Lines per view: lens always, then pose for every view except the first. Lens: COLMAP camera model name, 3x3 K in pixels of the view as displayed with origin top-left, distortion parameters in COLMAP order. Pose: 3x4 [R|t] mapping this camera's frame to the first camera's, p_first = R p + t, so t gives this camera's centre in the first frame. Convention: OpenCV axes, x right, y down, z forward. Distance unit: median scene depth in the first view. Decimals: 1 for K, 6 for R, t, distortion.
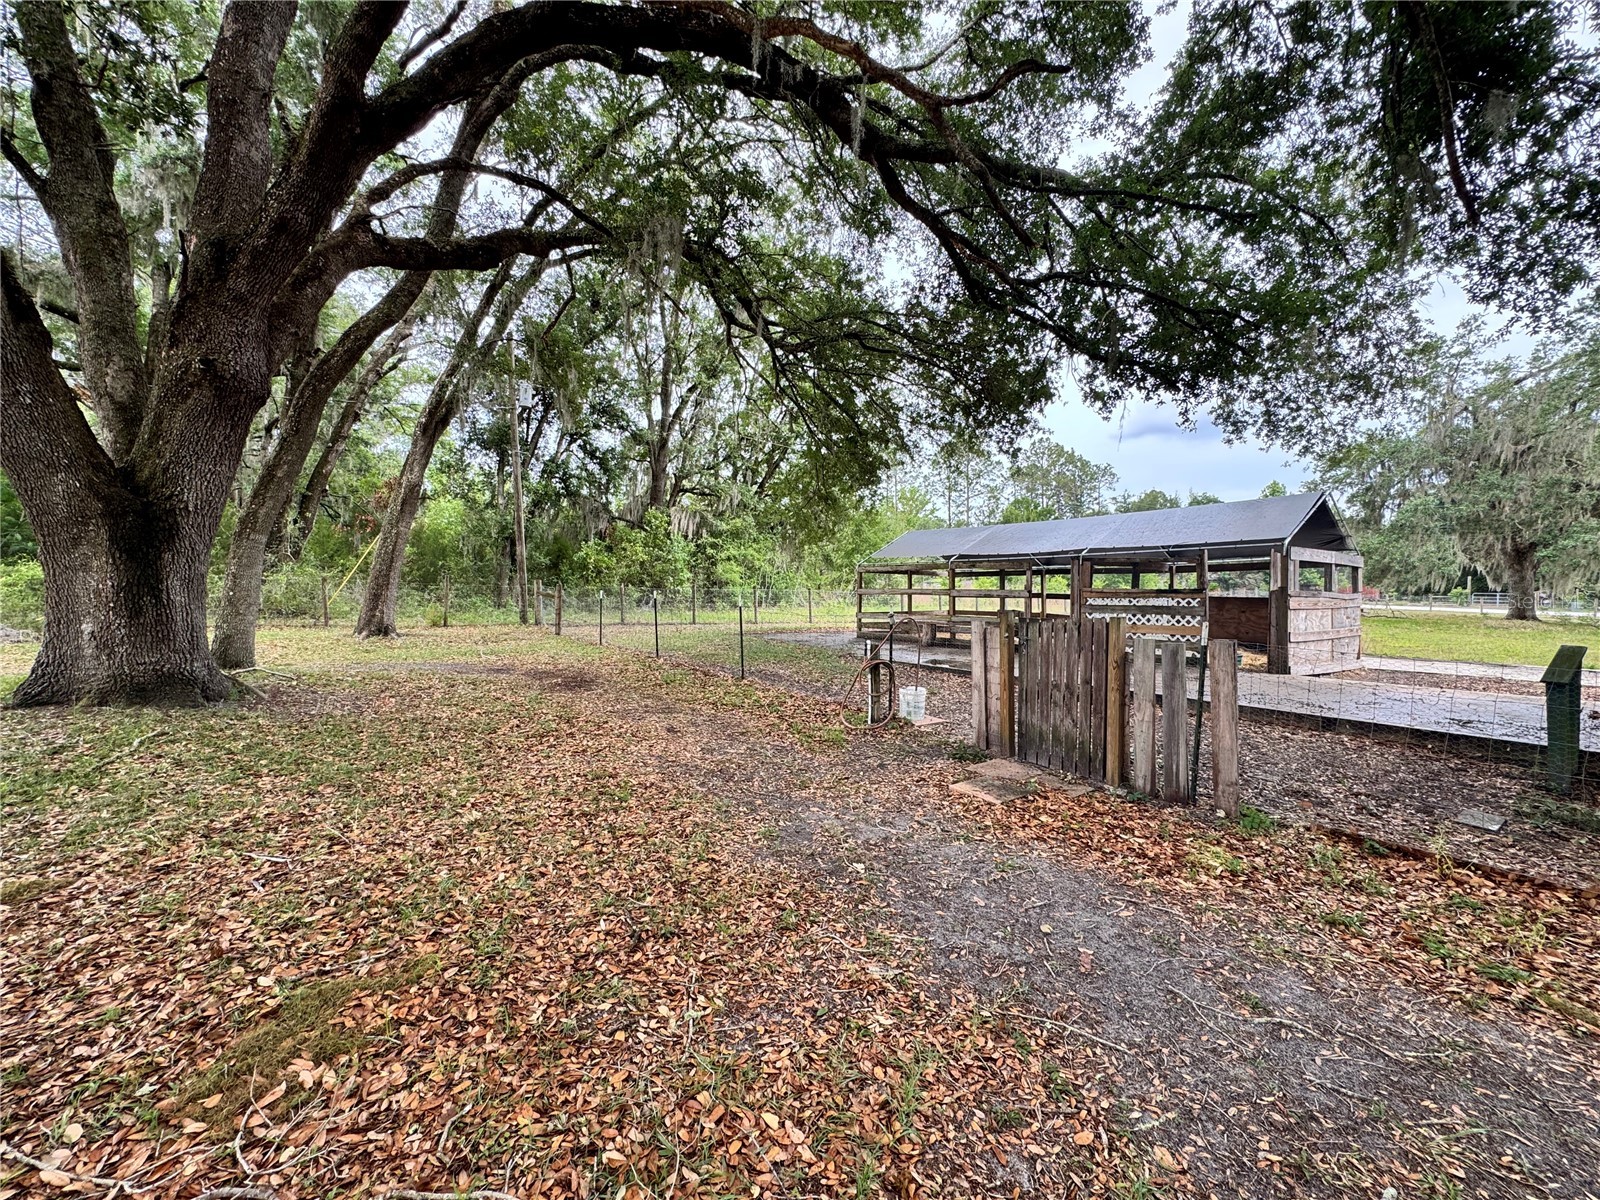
lens RADIAL K [[634.1, 0, 799.3], [0, 634.1, 600.8], [0, 0, 1]] dist [-0.006562, 0.001261]
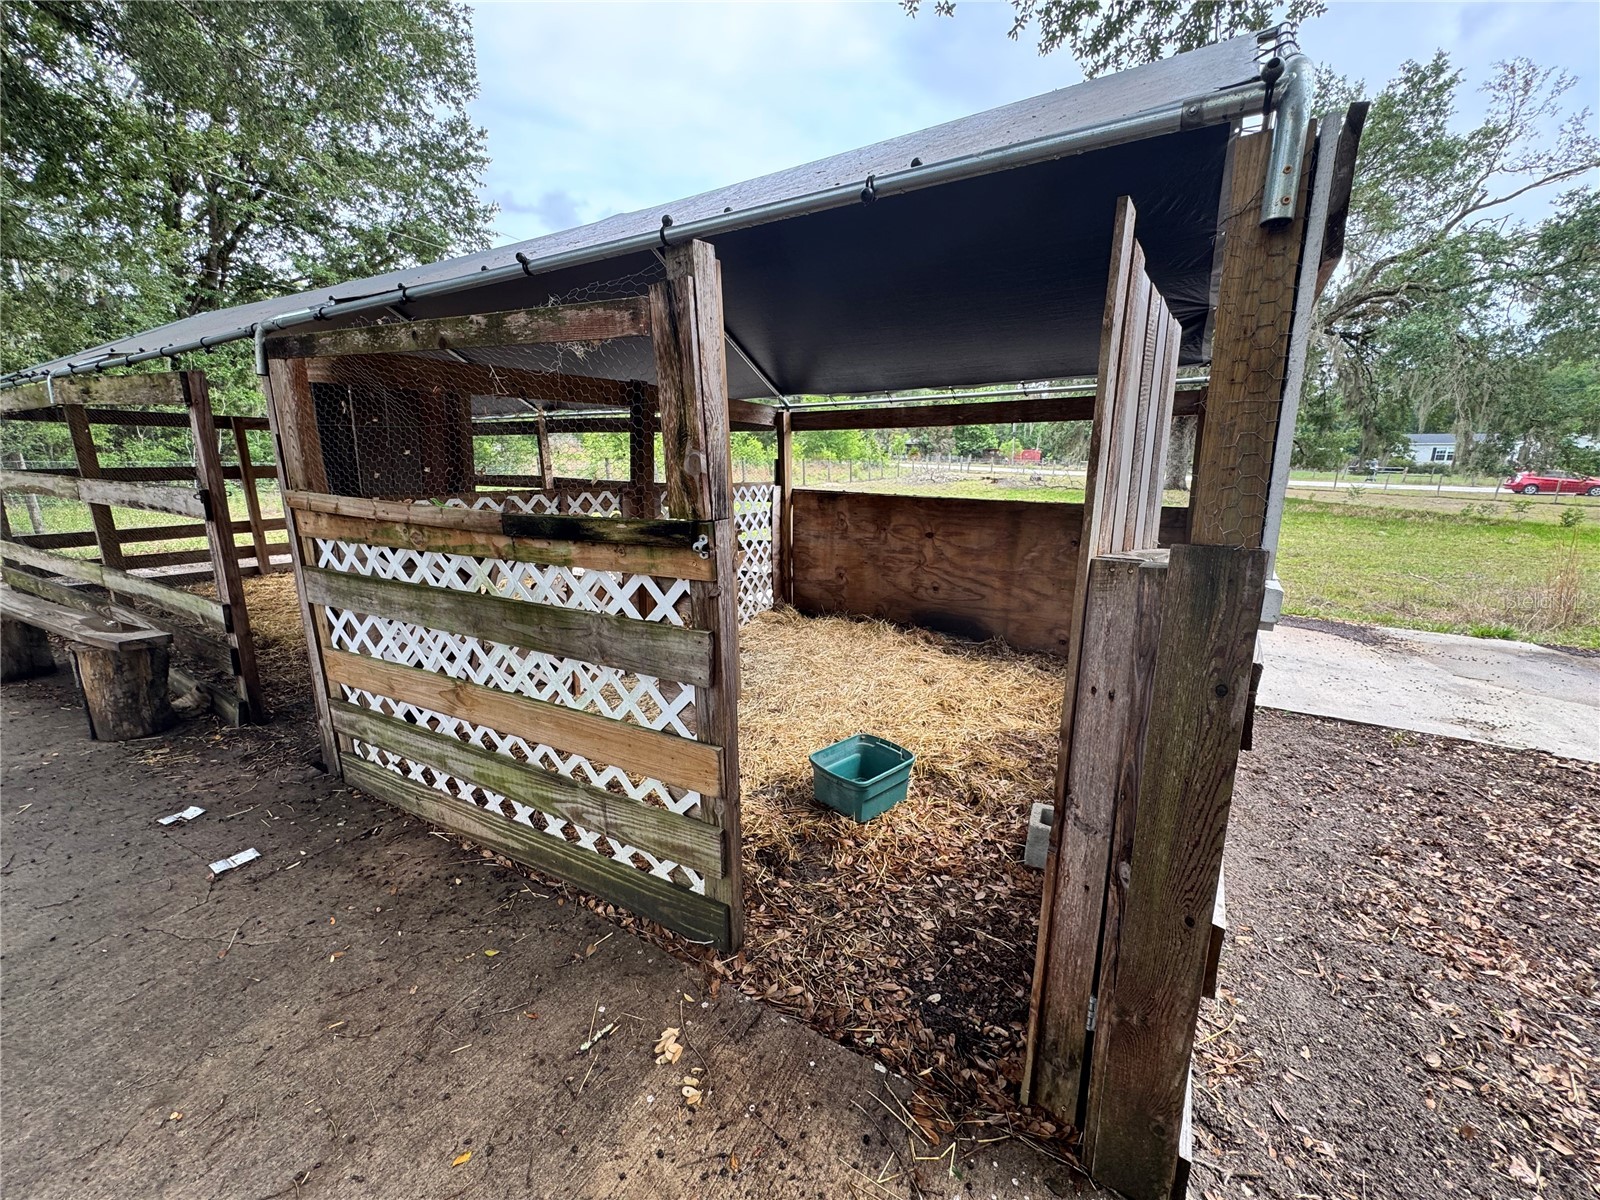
lens RADIAL K [[634.1, 0, 808.3], [0, 634.1, 595.3], [0, 0, 1]] dist [-0.006562, 0.001261]
pose [[0.917341, -0.083525, 0.389241, 0.625321], [0.001842, 0.978623, 0.205655, -0.035171], [-0.398097, -0.187939, 0.897885, 0.880204]]
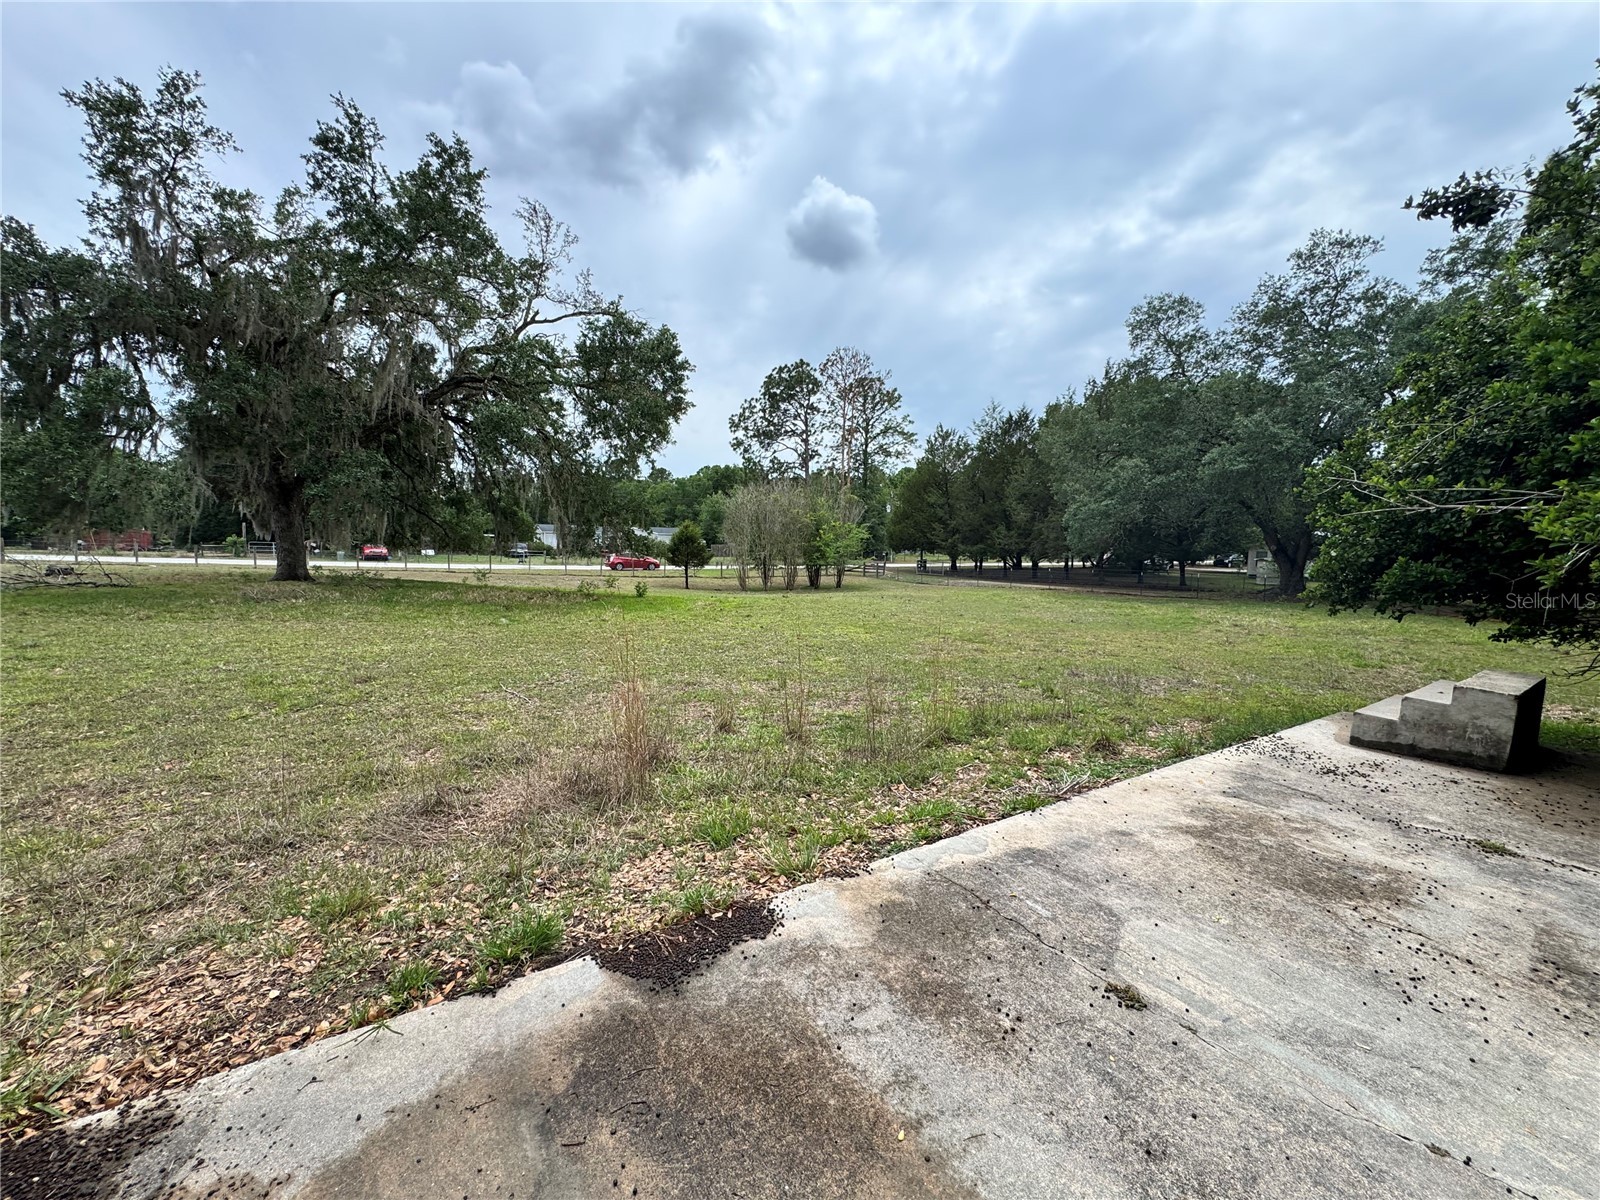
lens RADIAL K [[634.1, 0, 810.5], [0, 634.1, 606.3], [0, 0, 1]] dist [-0.006562, 0.001261]
pose [[0.037535, -0.093995, 0.994865, 1.161137], [-0.000846, 0.995563, 0.094093, -0.029417], [-0.999295, -0.004374, 0.037289, 0.989294]]
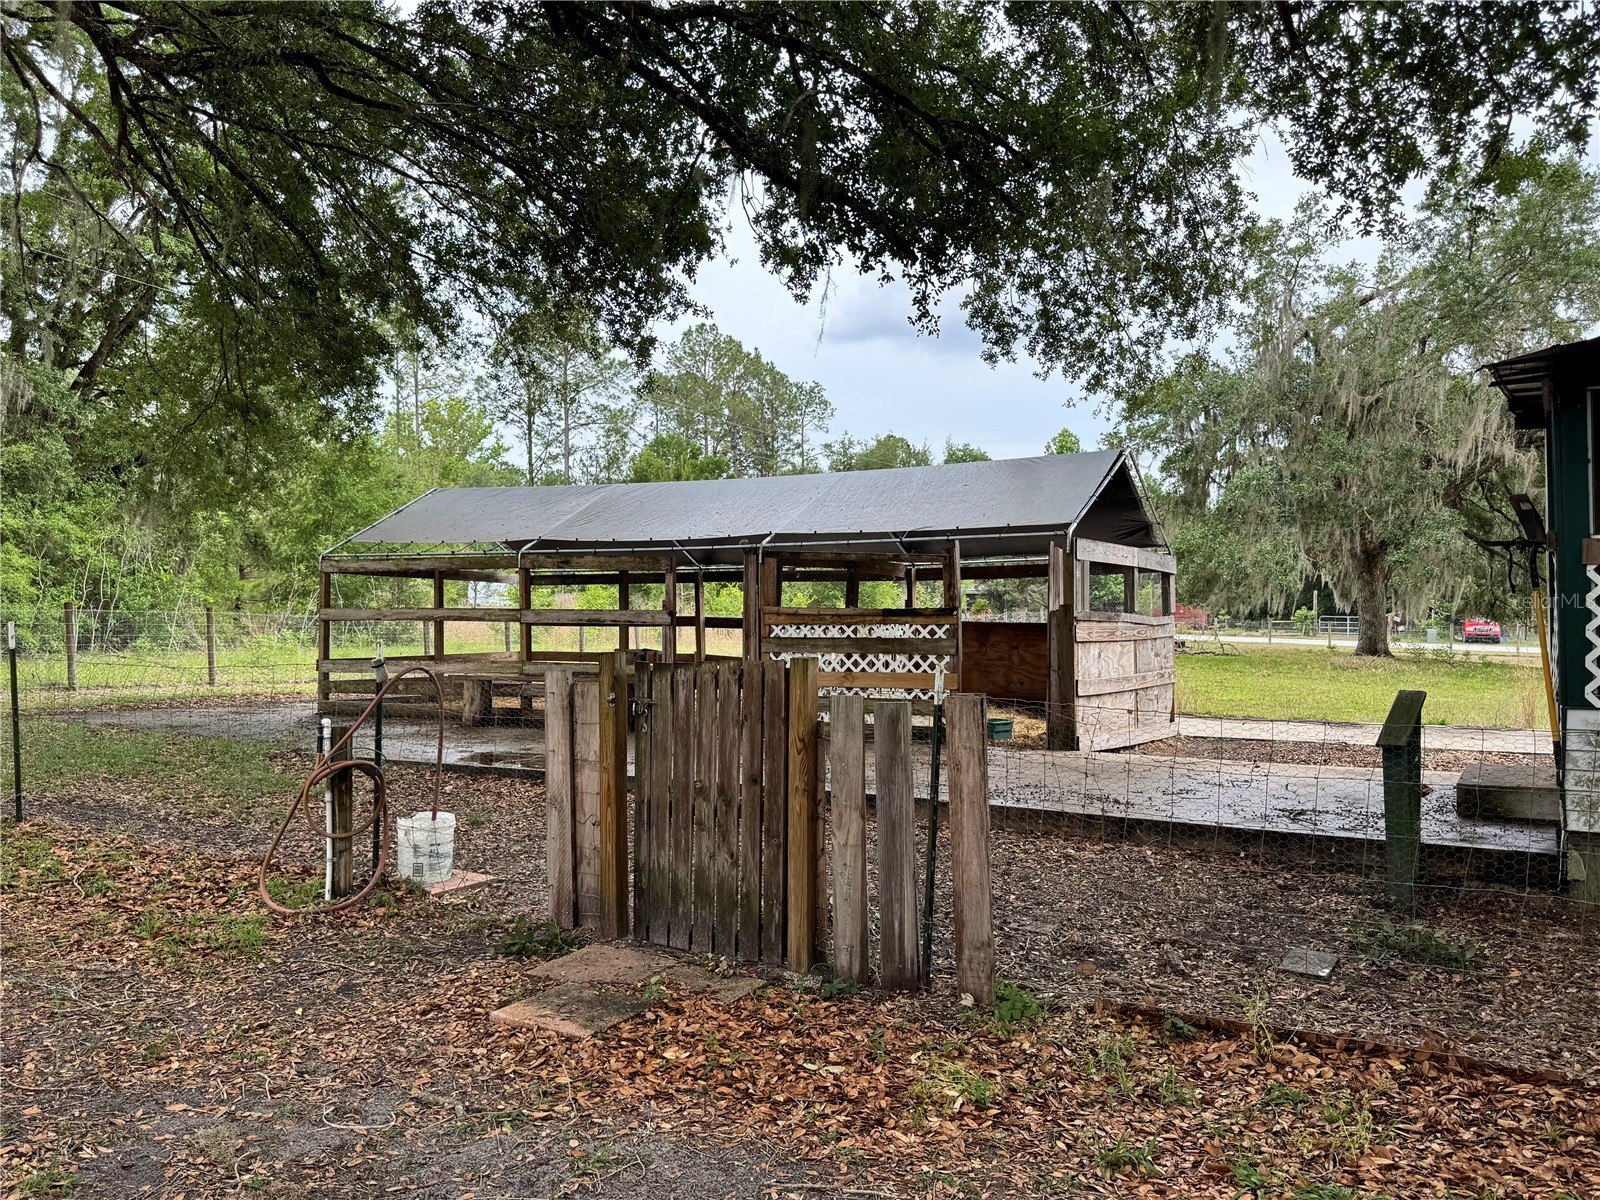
lens RADIAL K [[1281.5, 0, 790.1], [0, 1281.5, 605.9], [0, 0, 1]] dist [0.085016, -0.124100]
pose [[0.909360, 0.001543, 0.416007, 0.016995], [0.007441, 0.999773, -0.019974, 0.001254], [-0.415944, 0.021259, 0.909142, -0.000764]]
